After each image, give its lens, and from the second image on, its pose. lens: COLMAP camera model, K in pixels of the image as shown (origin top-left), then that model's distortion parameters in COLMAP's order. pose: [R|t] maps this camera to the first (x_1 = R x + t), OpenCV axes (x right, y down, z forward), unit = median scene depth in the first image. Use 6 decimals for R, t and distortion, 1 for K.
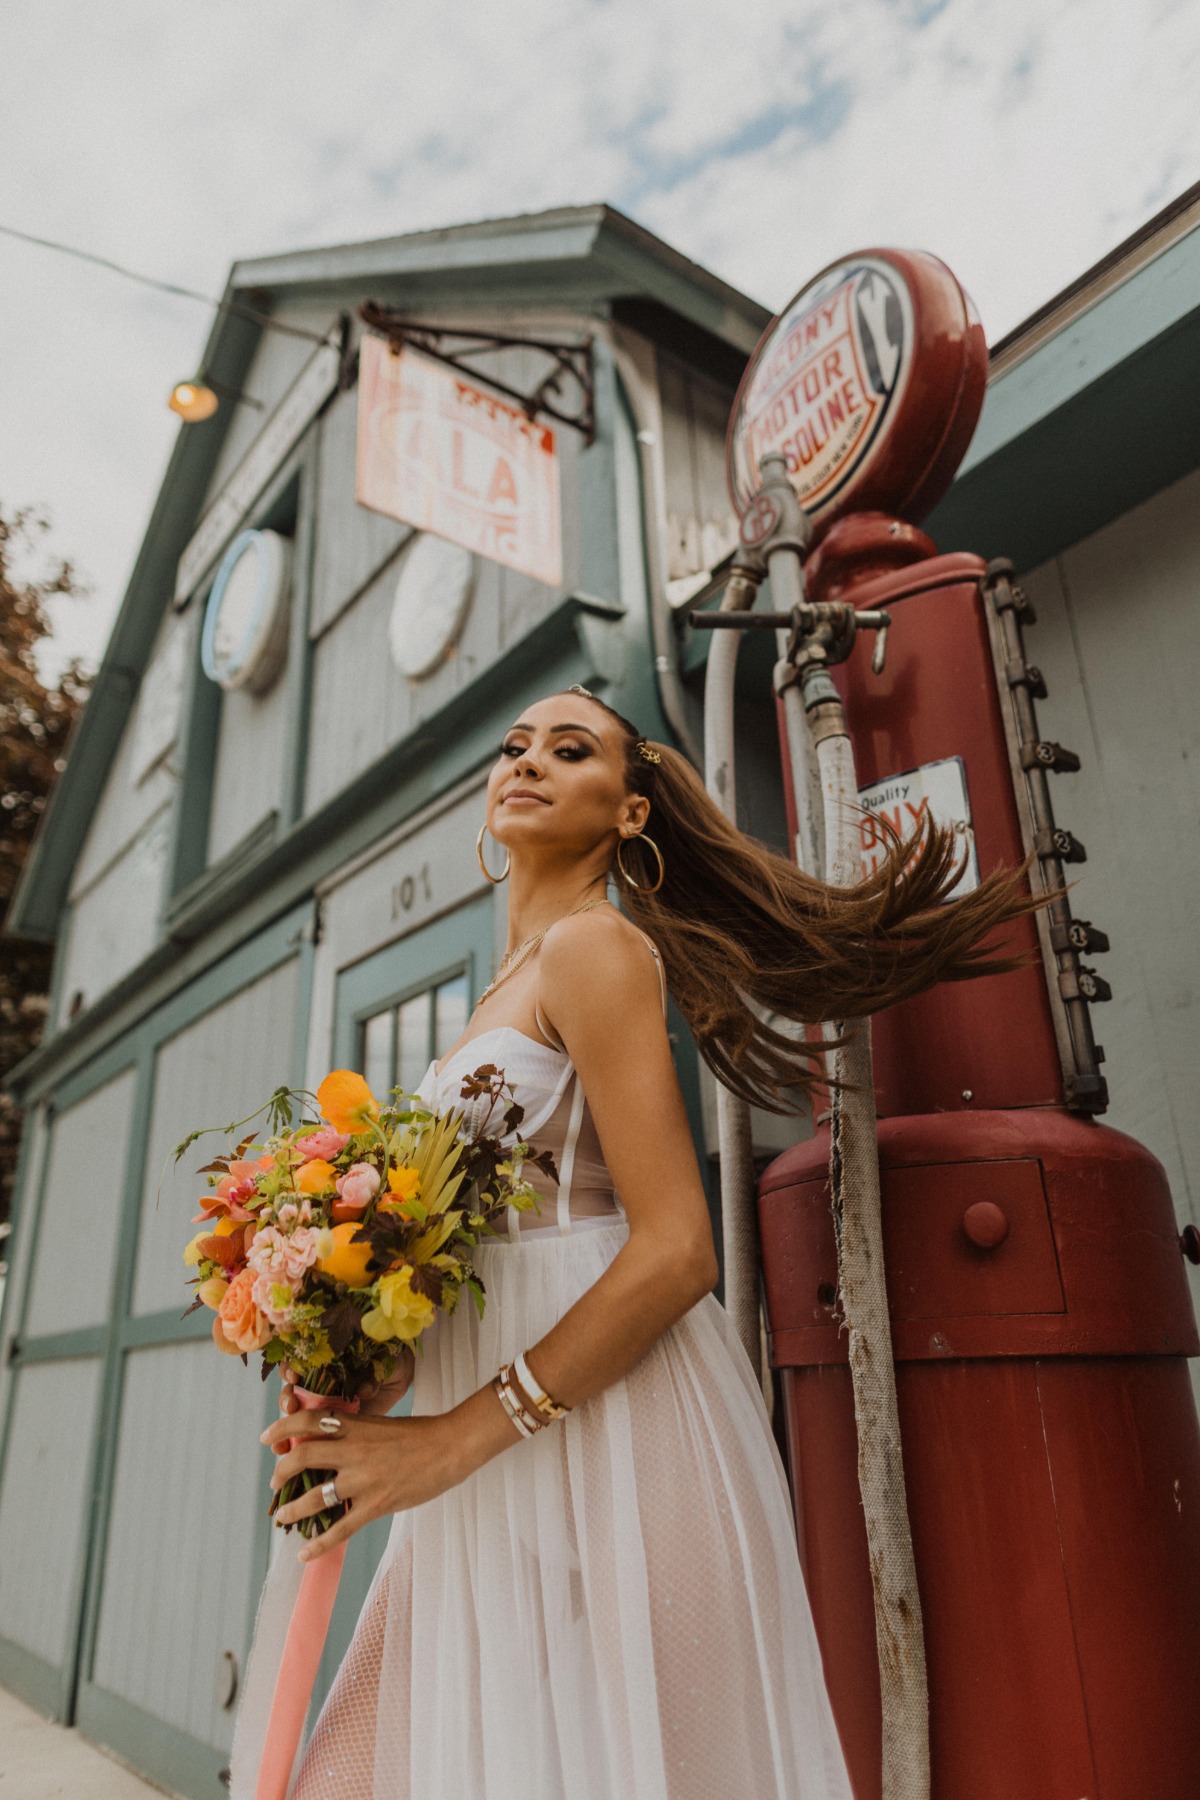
lens RADIAL K [[1217.0, 0, 591.6], [0, 1217.0, 906.7], [0, 0, 1]] dist [0.011788, -0.008161]
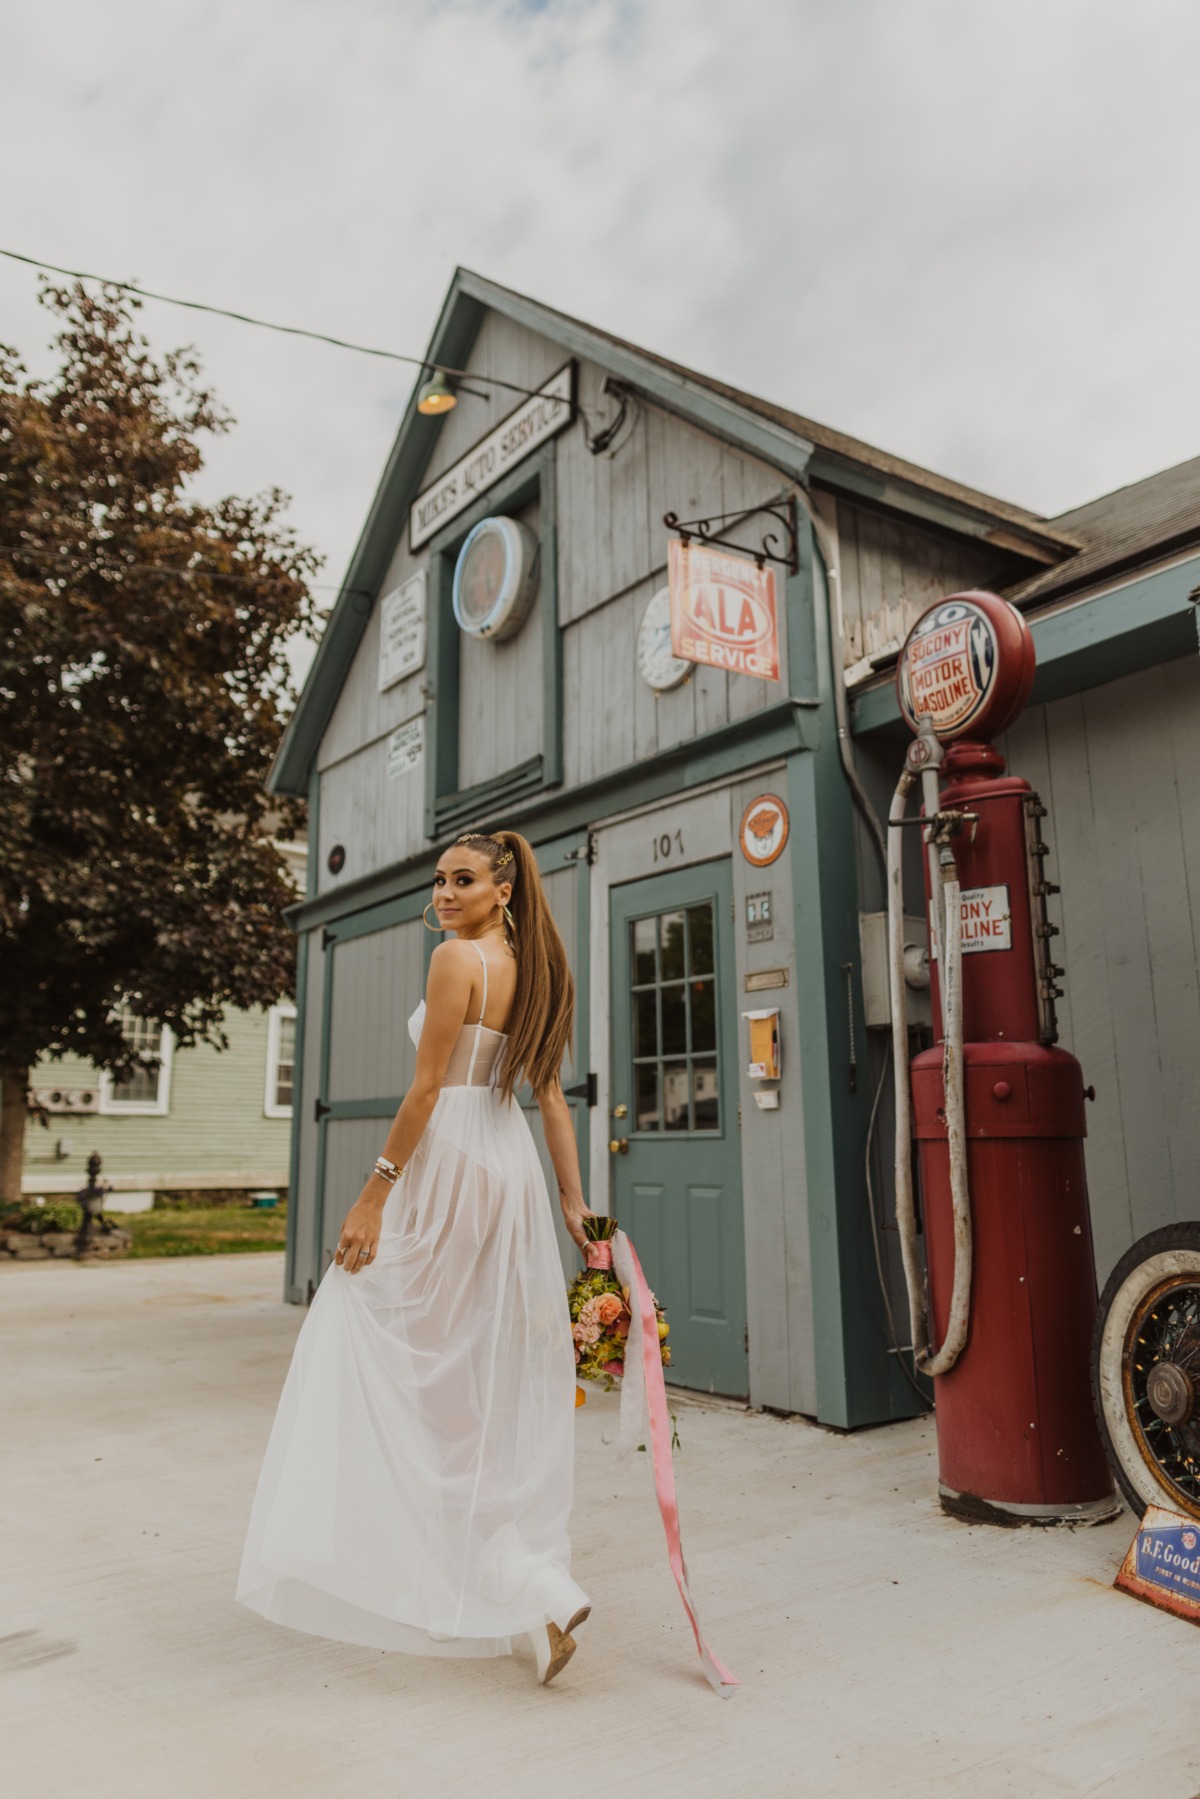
lens RADIAL K [[1289.4, 0, 584.1], [0, 1289.4, 871.3], [0, 0, 1]] dist [0.008606, -0.002227]
pose [[0.998747, 0.007209, -0.049515, -0.207682], [0.001280, 0.985561, 0.169316, -0.314329], [0.050020, -0.169167, 0.984317, -0.795189]]
